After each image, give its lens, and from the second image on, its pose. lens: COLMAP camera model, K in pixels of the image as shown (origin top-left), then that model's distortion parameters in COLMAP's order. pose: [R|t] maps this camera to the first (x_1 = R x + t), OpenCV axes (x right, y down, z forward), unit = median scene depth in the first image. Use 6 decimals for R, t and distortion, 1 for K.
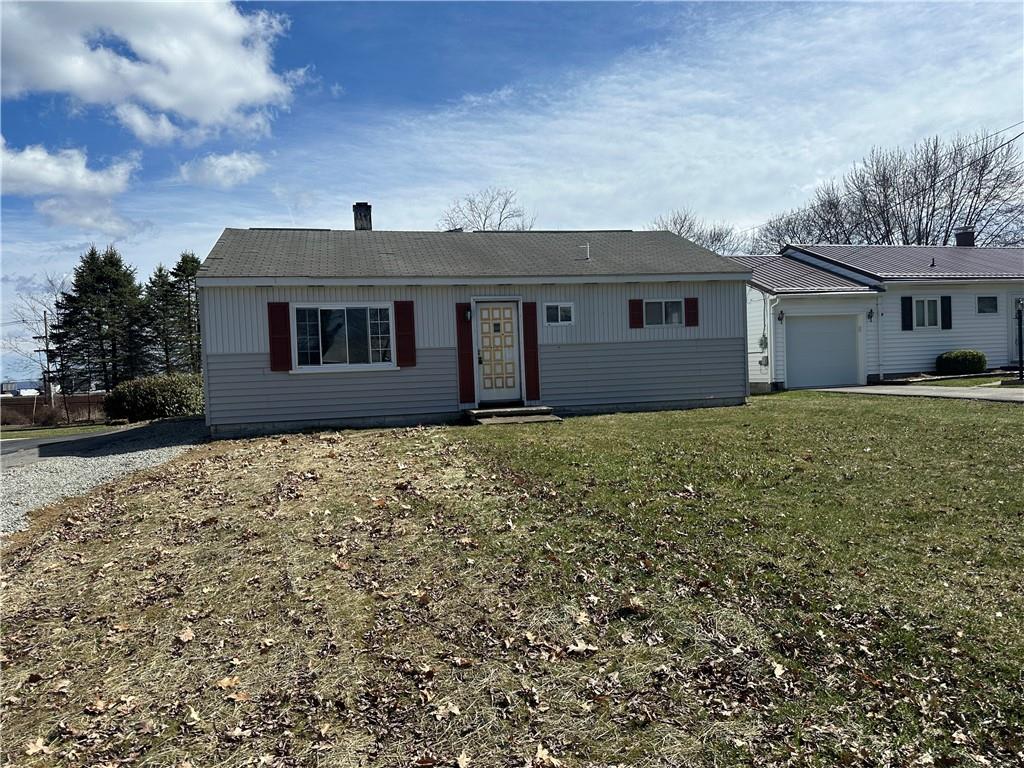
lens RADIAL K [[798.7, 0, 512.0], [0, 798.7, 384.0], [0, 0, 1]] dist [0.177611, -0.395824]
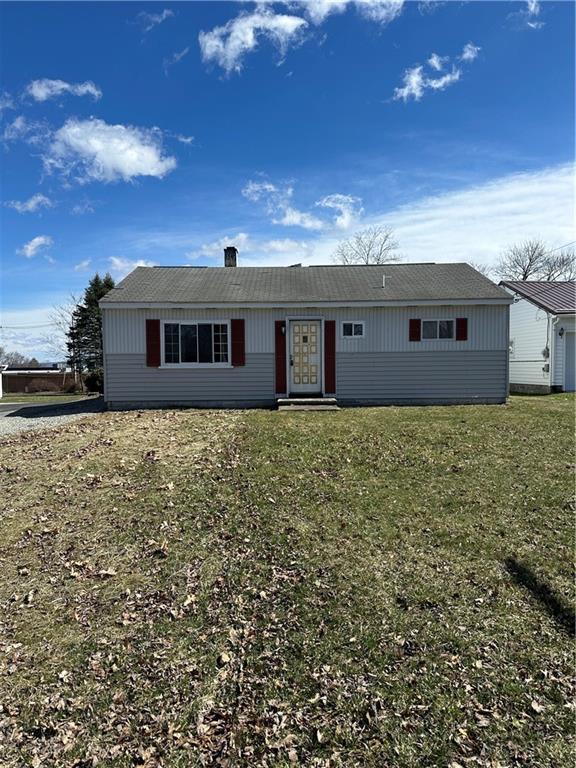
lens RADIAL K [[599.0, 0, 271.3], [0, 599.0, 383.6], [0, 0, 1]] dist [0.177611, -0.395824]
pose [[0.969262, 0.038279, -0.243035, 0.176298], [-0.033298, 0.999143, 0.024572, -0.017980], [0.243767, -0.015725, 0.969706, -0.007427]]
